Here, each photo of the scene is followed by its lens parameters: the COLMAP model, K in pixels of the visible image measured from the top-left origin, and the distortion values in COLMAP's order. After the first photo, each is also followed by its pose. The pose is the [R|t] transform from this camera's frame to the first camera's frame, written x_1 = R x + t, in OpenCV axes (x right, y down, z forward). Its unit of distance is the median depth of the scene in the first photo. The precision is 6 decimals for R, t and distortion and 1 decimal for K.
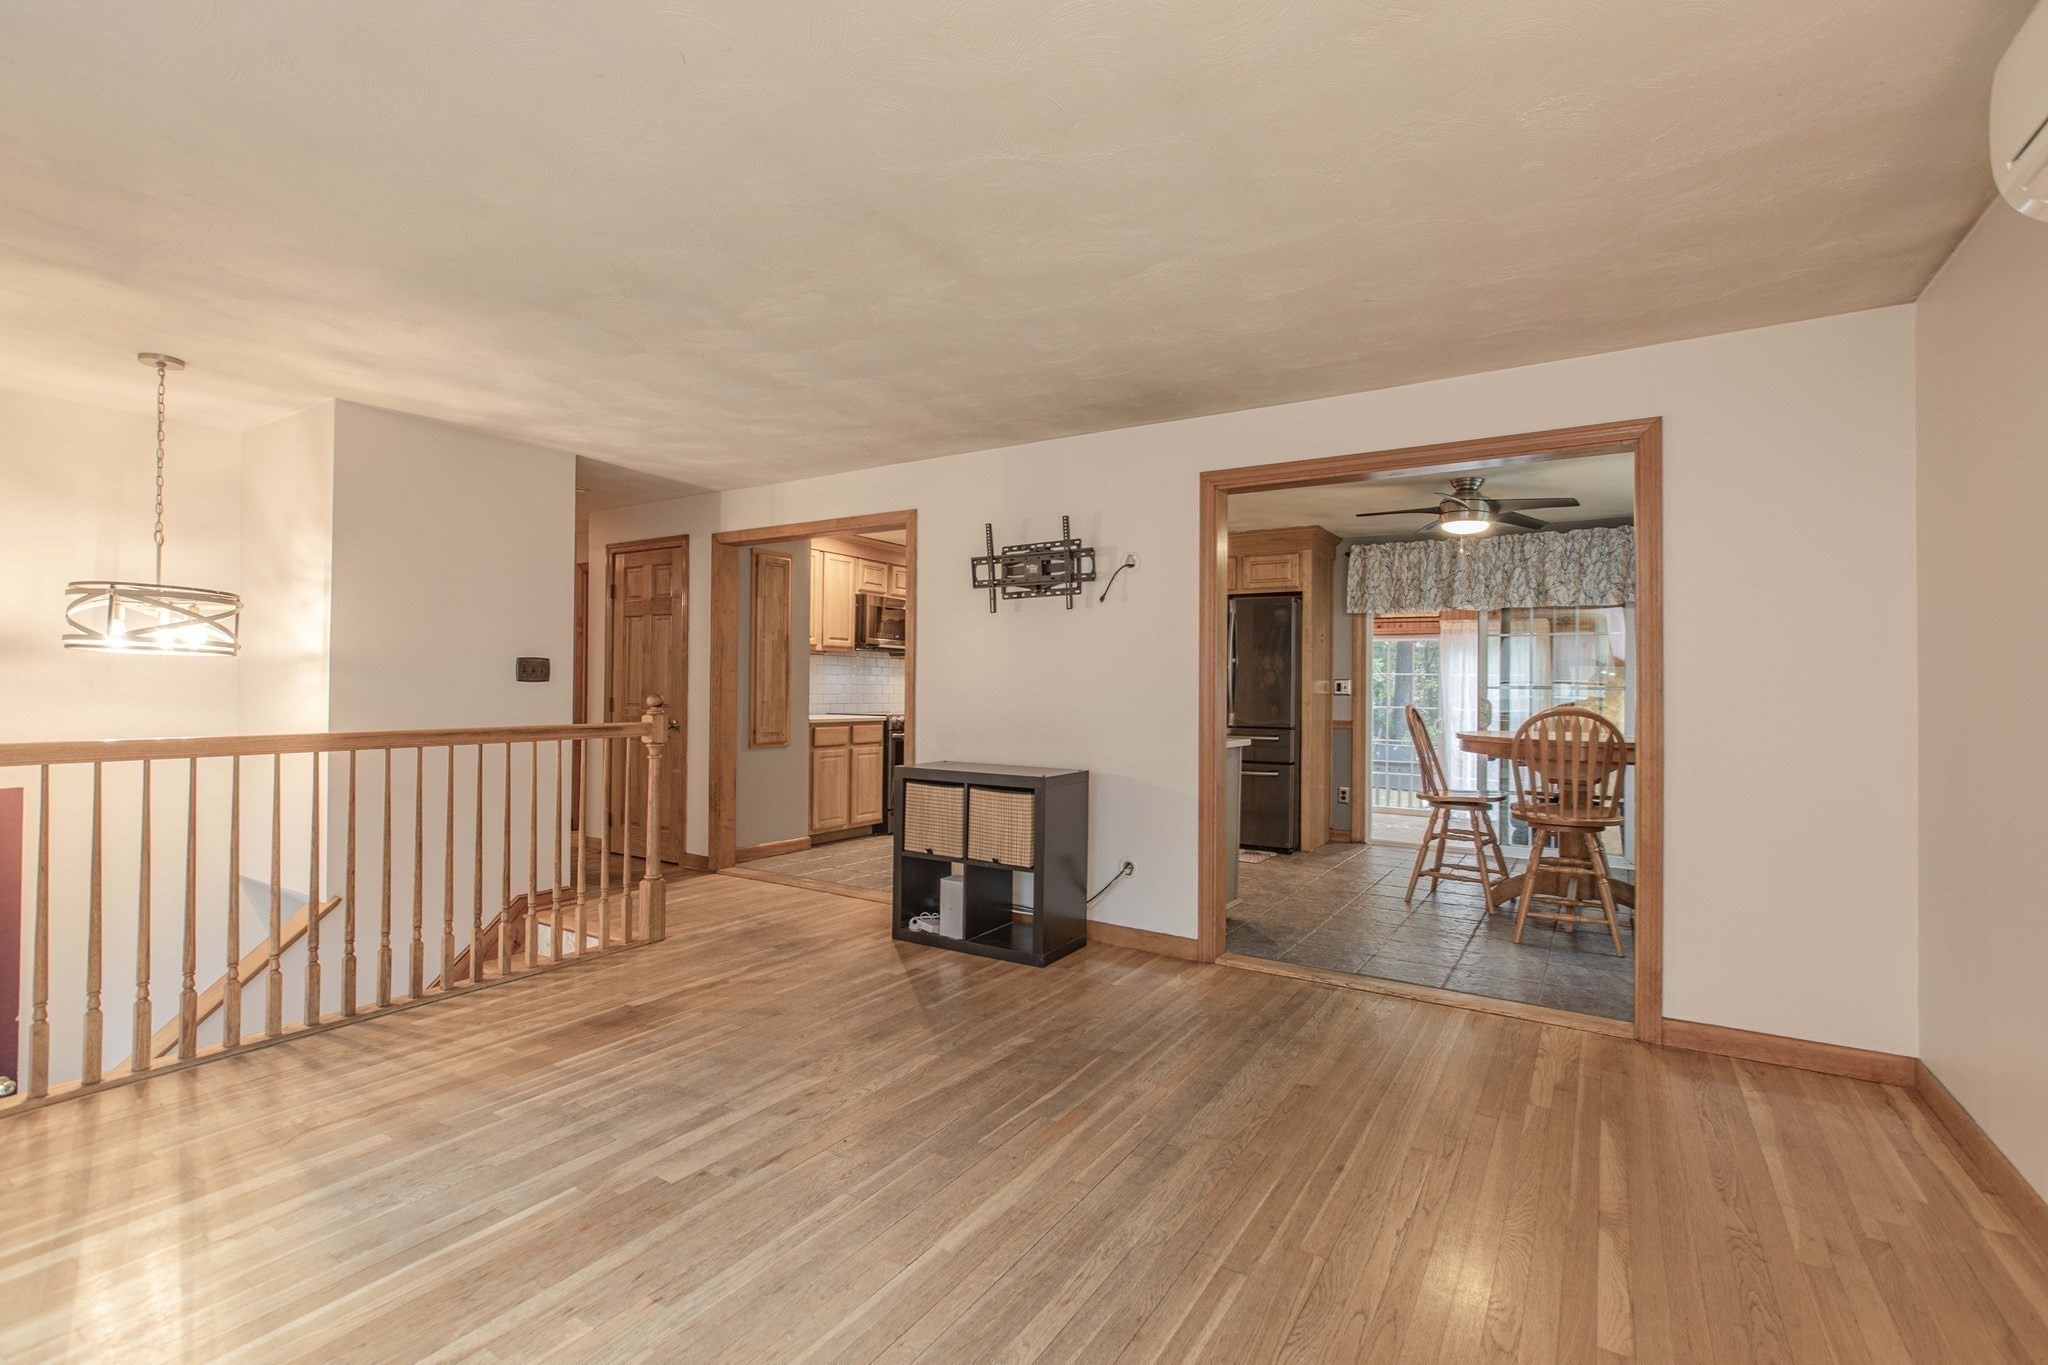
lens RADIAL K [[934.0, 0, 1020.8], [0, 934.0, 681.9], [0, 0, 1]] dist [0.010967, -0.002100]
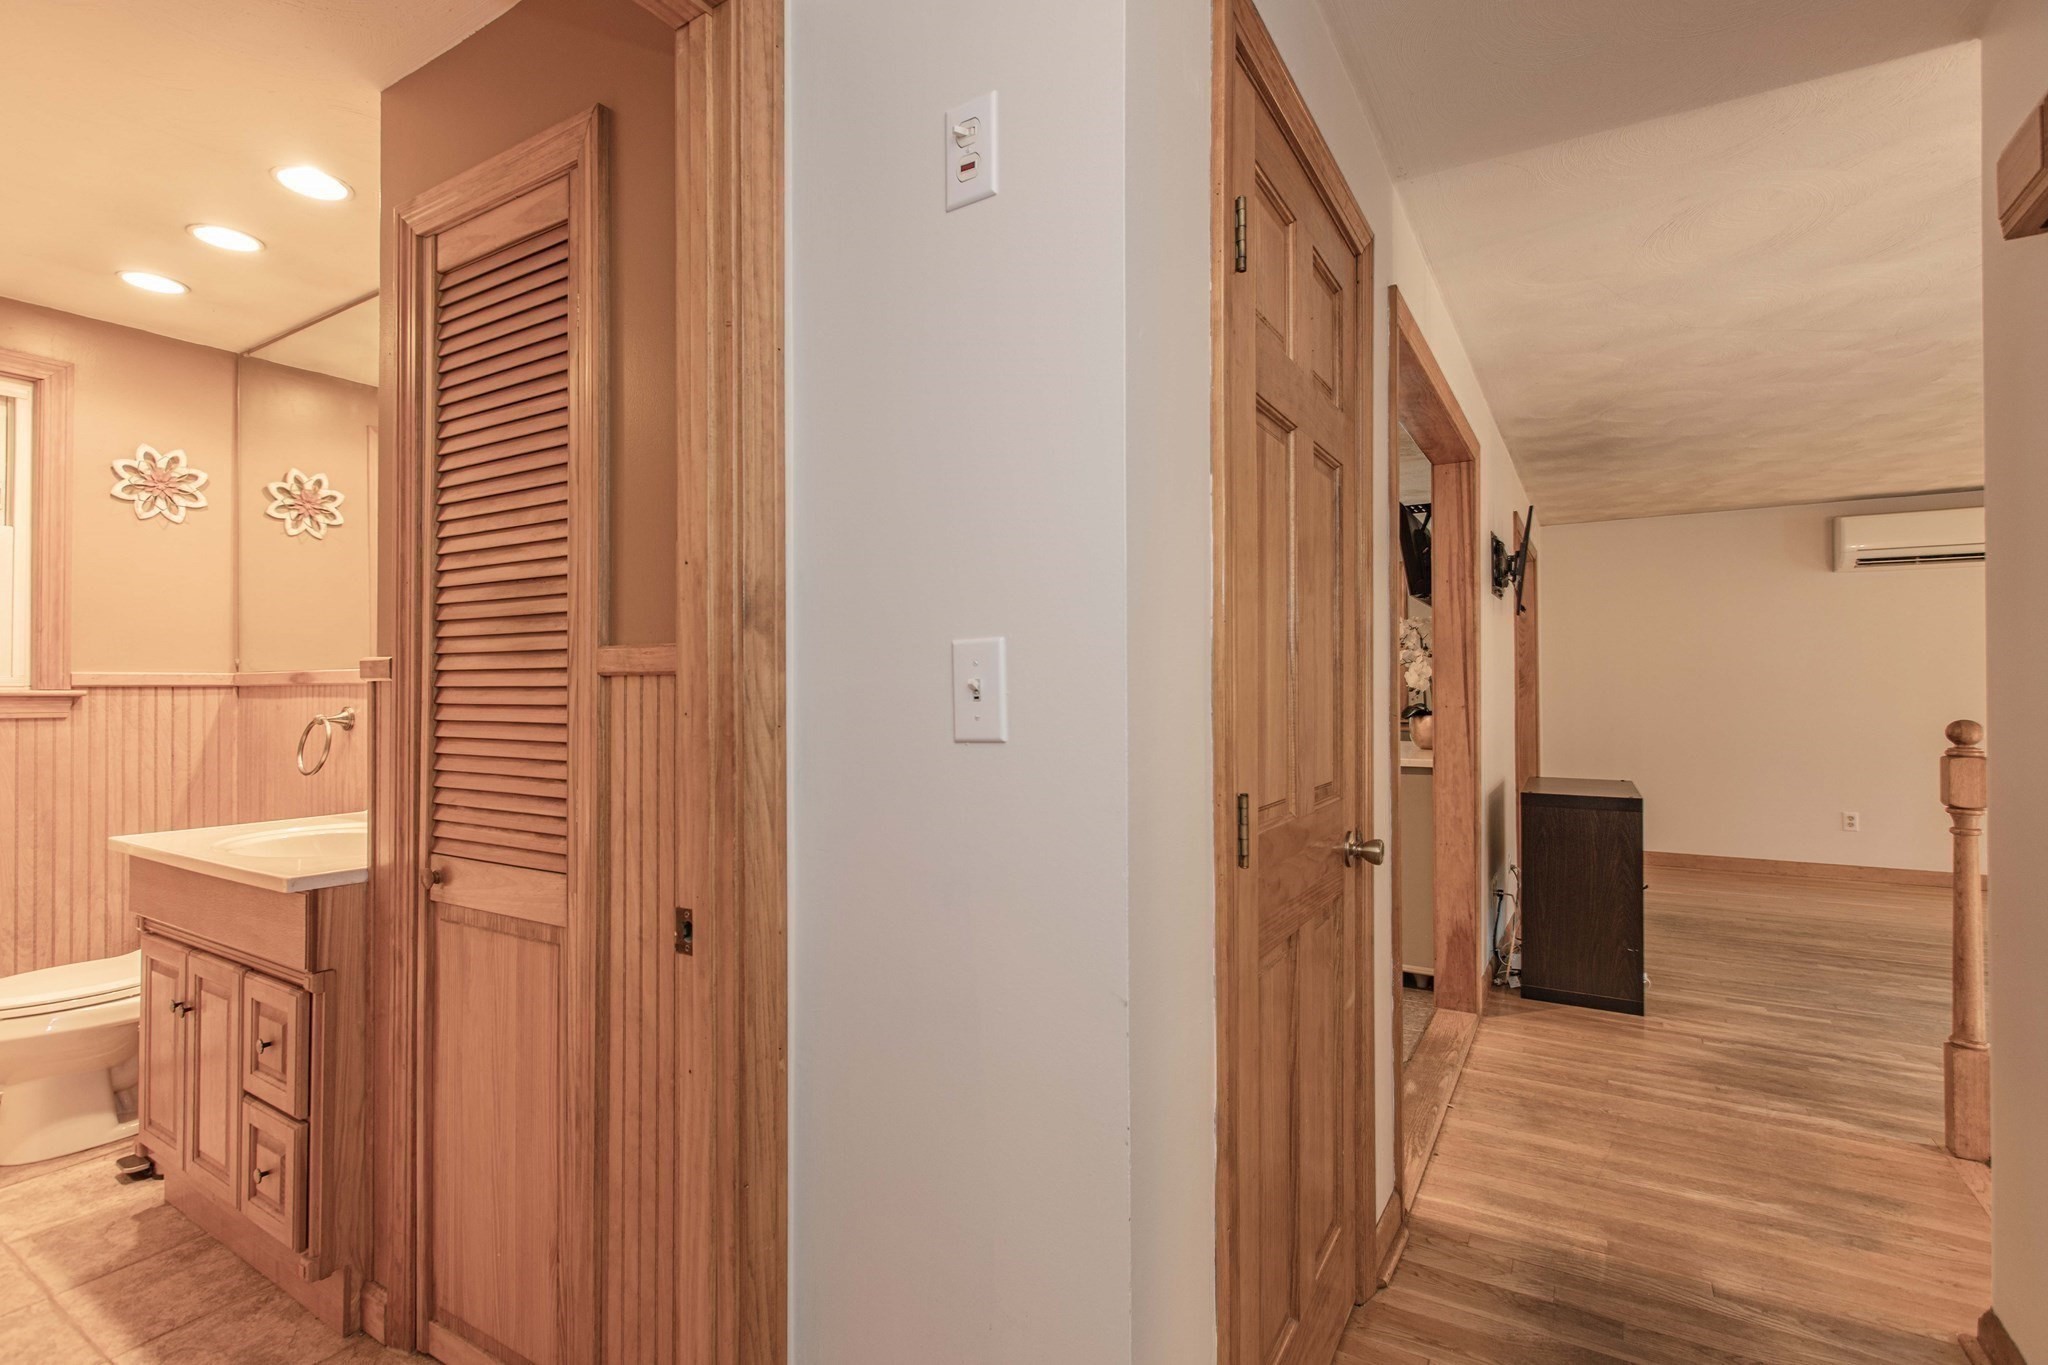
lens RADIAL K [[934.0, 0, 1035.9], [0, 934.0, 678.5], [0, 0, 1]] dist [0.010967, -0.002100]
pose [[-0.022483, -0.001191, 0.999747, -0.975662], [-0.001980, 0.999997, 0.001147, -0.014586], [-0.999745, -0.001954, -0.022485, 1.615519]]
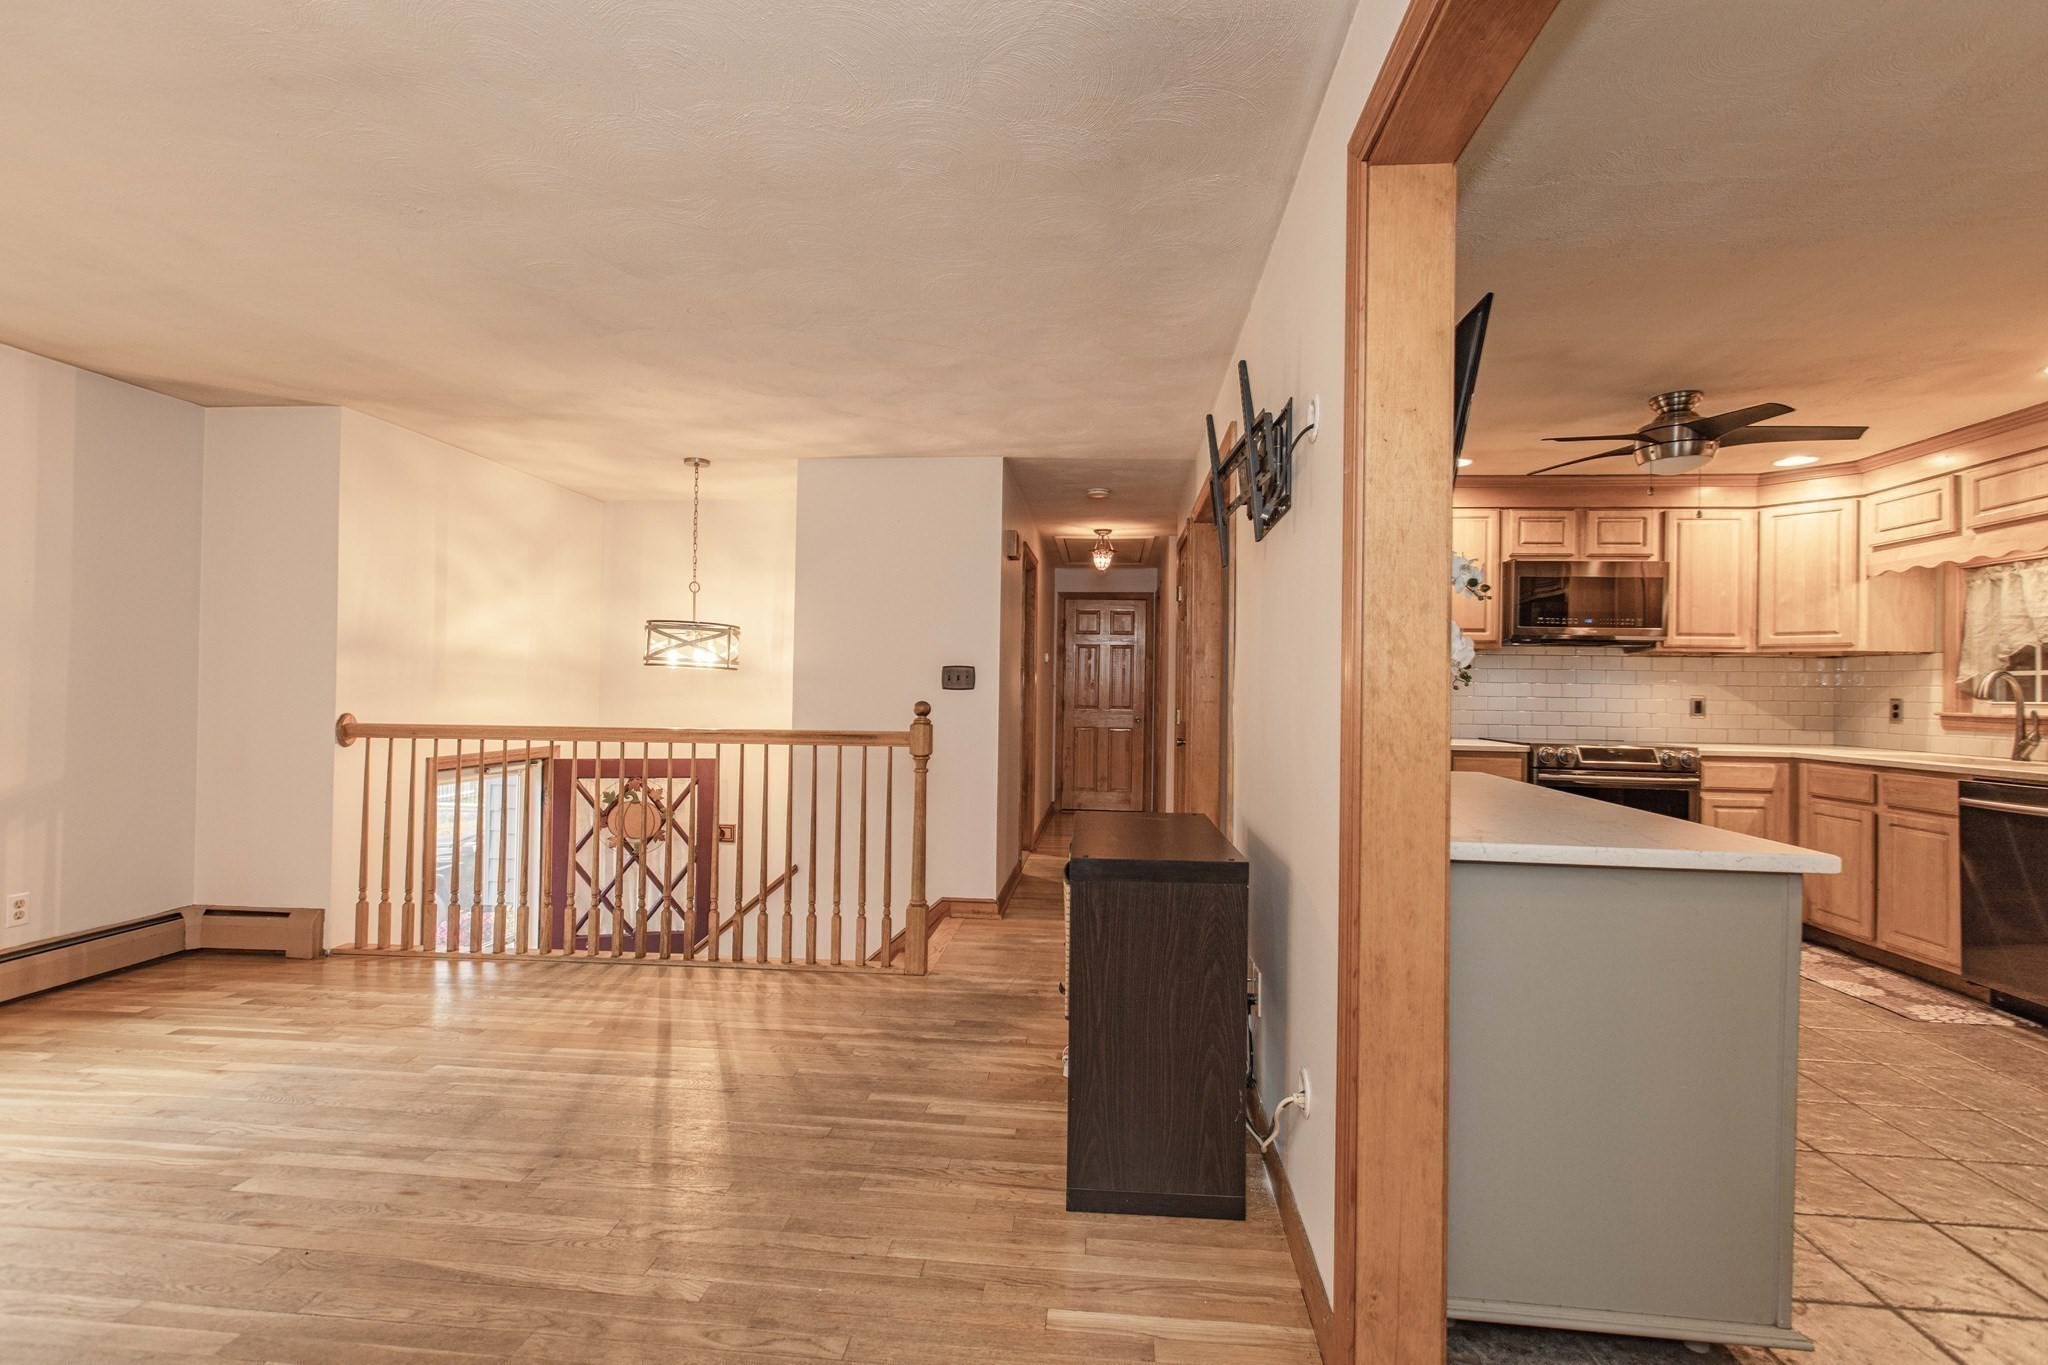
lens RADIAL K [[934.0, 0, 1019.2], [0, 934.0, 678.5], [0, 0, 1]] dist [0.010967, -0.002100]
pose [[0.450740, -0.008084, -0.892619, 0.479090], [-0.005658, 0.999913, -0.011912, -0.000107], [0.892638, 0.010419, 0.450655, 0.687895]]
